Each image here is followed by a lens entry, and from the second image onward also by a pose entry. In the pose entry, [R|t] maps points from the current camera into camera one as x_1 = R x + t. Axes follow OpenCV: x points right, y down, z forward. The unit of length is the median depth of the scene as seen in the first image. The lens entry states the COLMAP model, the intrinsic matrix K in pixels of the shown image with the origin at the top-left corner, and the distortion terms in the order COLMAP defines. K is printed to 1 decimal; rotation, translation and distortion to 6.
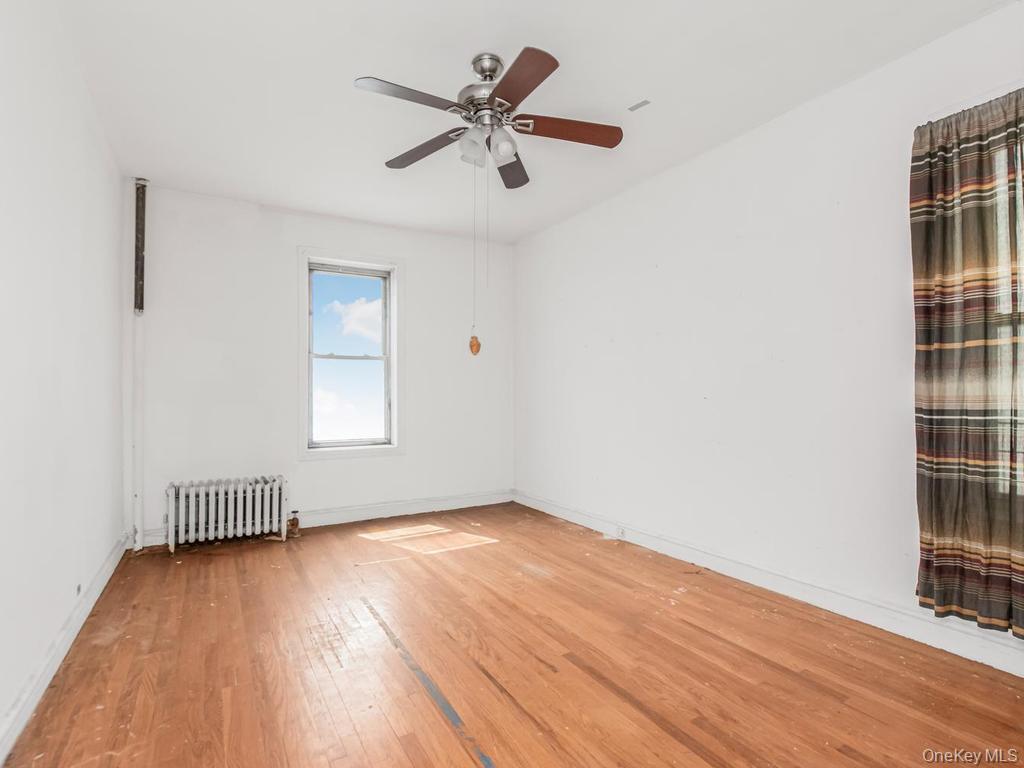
lens RADIAL K [[514.8, 0, 512.0], [0, 514.8, 384.0], [0, 0, 1]] dist [-0.013398, 0.000433]
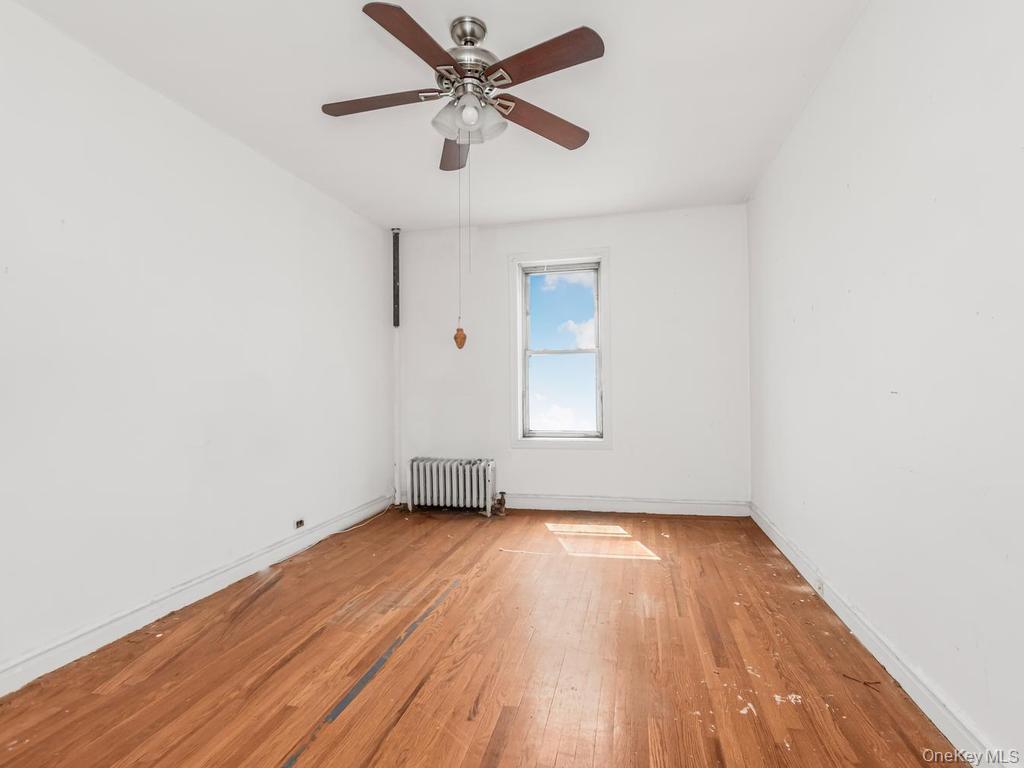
lens RADIAL K [[496.6, 0, 513.4], [0, 496.6, 384.9], [0, 0, 1]] dist [-0.019640, 0.000564]
pose [[0.723639, -0.011618, -0.690081, 0.374338], [0.026711, 0.999581, 0.011182, 0.001170], [0.689662, -0.026524, 0.723646, 0.253425]]
